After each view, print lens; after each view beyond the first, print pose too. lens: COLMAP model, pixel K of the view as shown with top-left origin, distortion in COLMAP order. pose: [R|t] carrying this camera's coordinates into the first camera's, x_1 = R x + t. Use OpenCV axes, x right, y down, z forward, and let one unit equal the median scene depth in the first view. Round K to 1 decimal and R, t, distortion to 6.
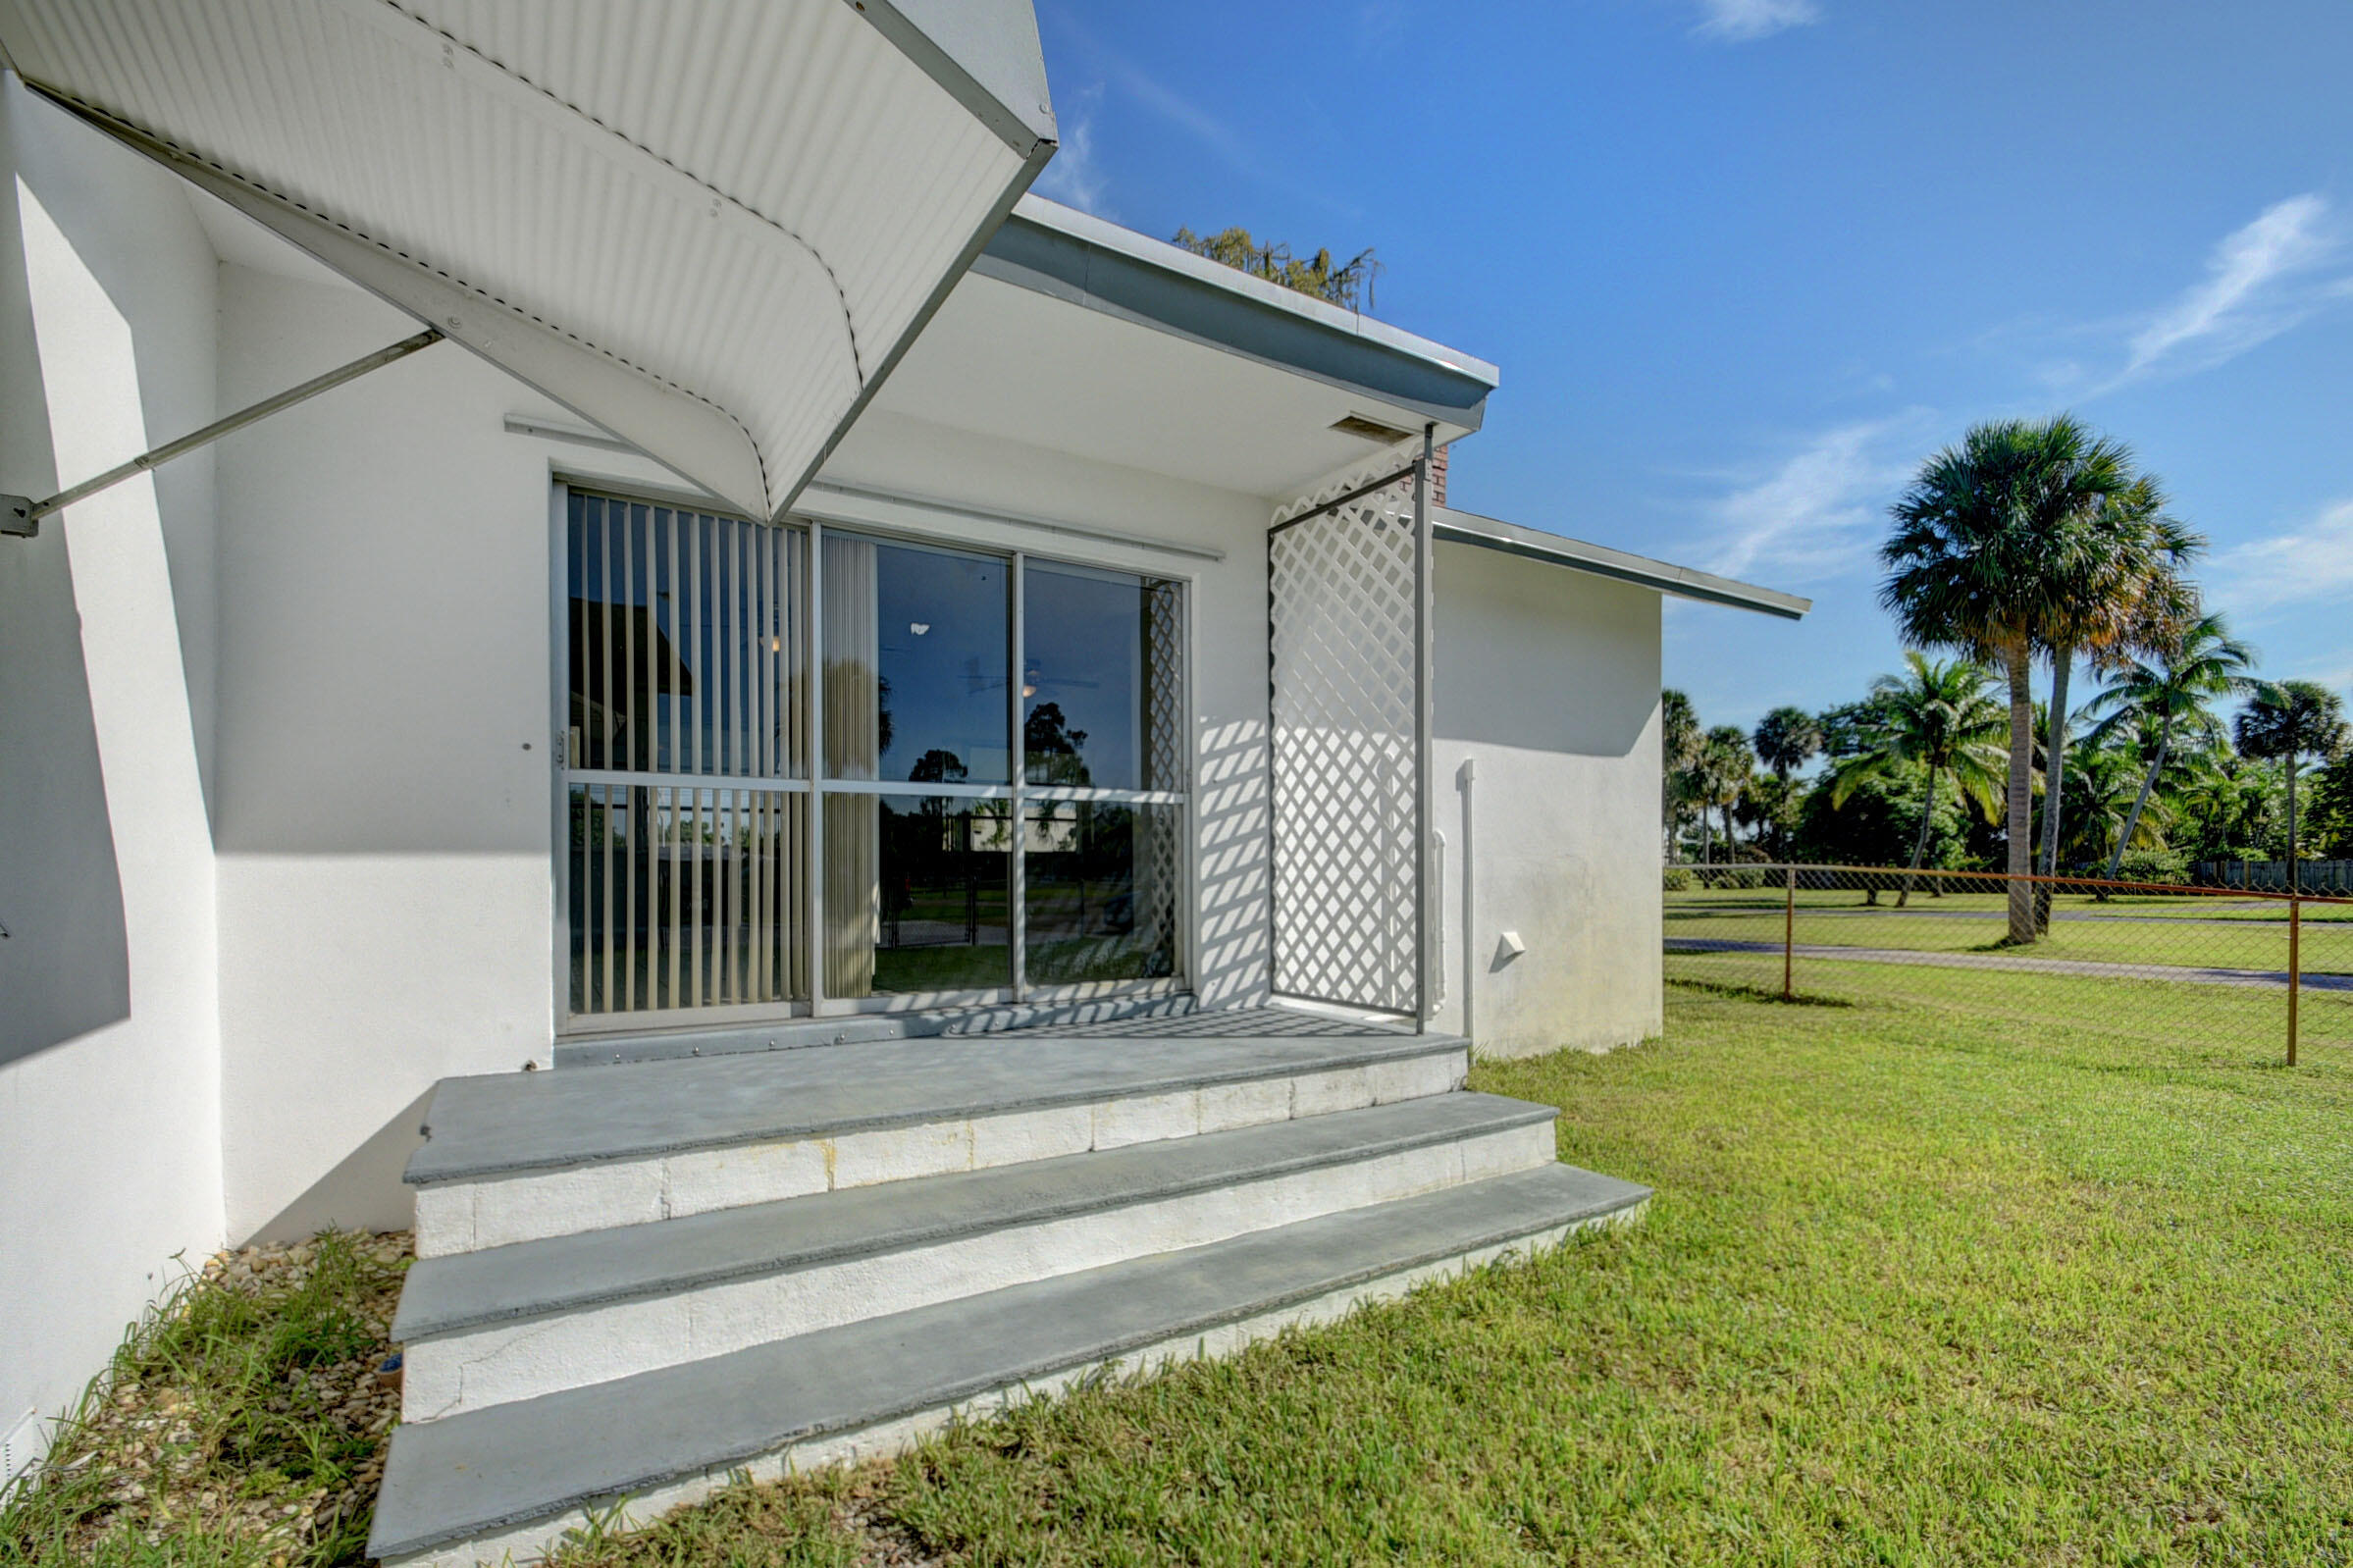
lens RADIAL K [[1034.1, 0, 1150.8], [0, 1034.1, 874.7], [0, 0, 1]] dist [-0.016391, -0.001228]
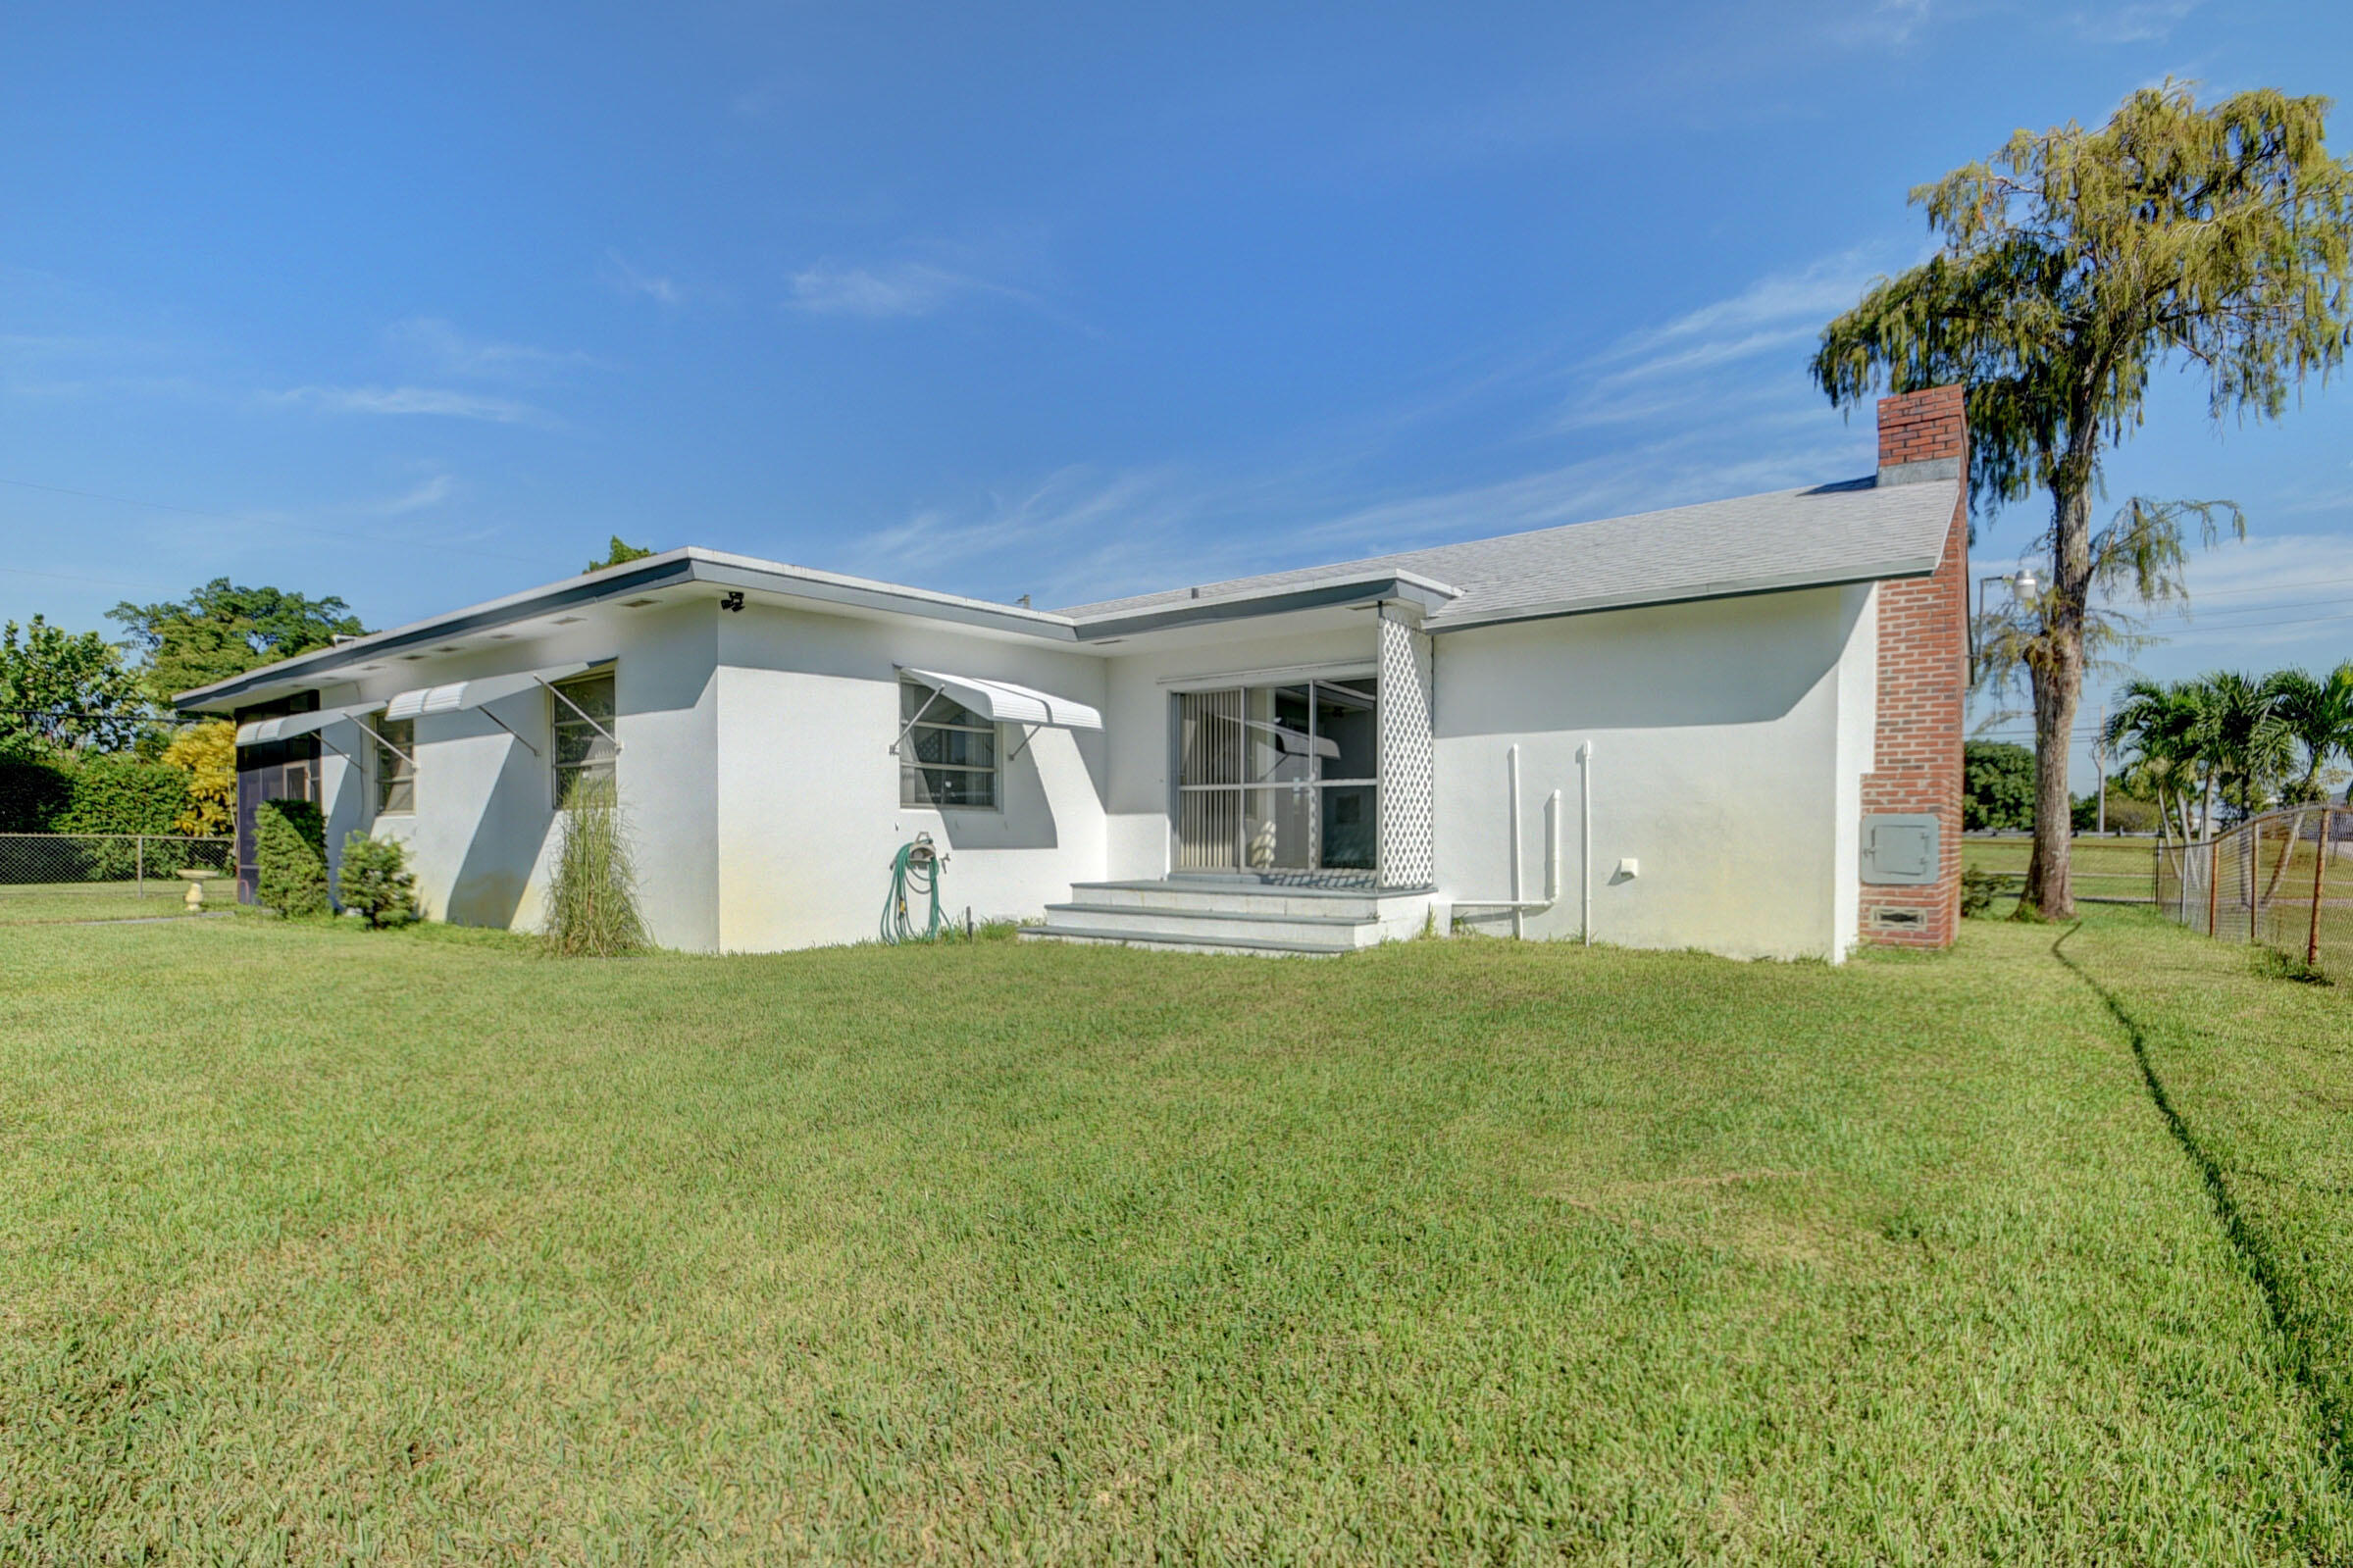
lens RADIAL K [[1097.4, 0, 1174.4], [0, 1097.4, 800.7], [0, 0, 1]] dist [0.000274, 0.000080]
pose [[0.386693, -0.021375, -0.921961, 1.951213], [-0.003354, 0.999692, -0.024584, 0.017946], [0.922202, 0.012599, 0.386503, -0.229662]]
